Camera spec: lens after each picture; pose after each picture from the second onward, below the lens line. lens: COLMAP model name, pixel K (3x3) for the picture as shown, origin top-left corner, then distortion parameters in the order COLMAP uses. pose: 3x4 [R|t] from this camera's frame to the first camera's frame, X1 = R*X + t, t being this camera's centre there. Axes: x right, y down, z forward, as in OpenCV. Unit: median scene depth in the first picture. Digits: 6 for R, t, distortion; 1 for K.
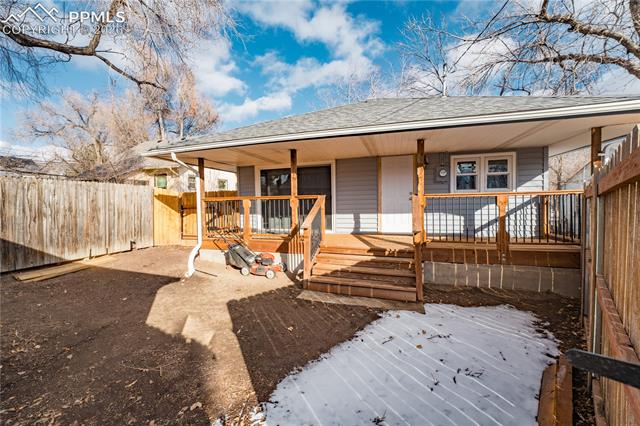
lens RADIAL K [[253.7, 0, 317.1], [0, 253.7, 213.2], [0, 0, 1]] dist [-0.011968, 0.000018]
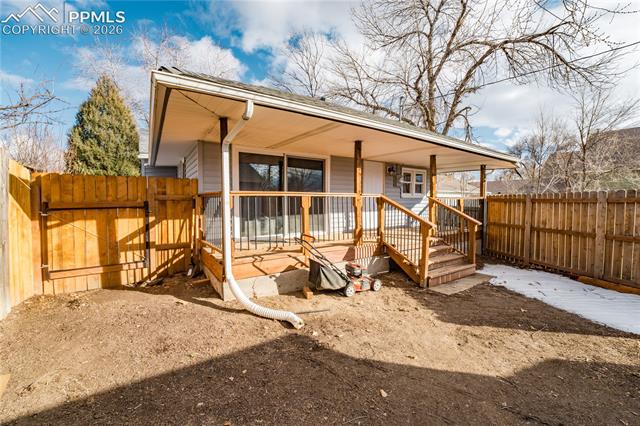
lens RADIAL K [[253.7, 0, 317.8], [0, 253.7, 211.2], [0, 0, 1]] dist [-0.011968, 0.000018]
pose [[0.619432, -0.017994, 0.784844, -0.809652], [0.016820, 0.999812, 0.009647, -0.015986], [-0.784870, 0.007226, 0.619618, 0.521432]]
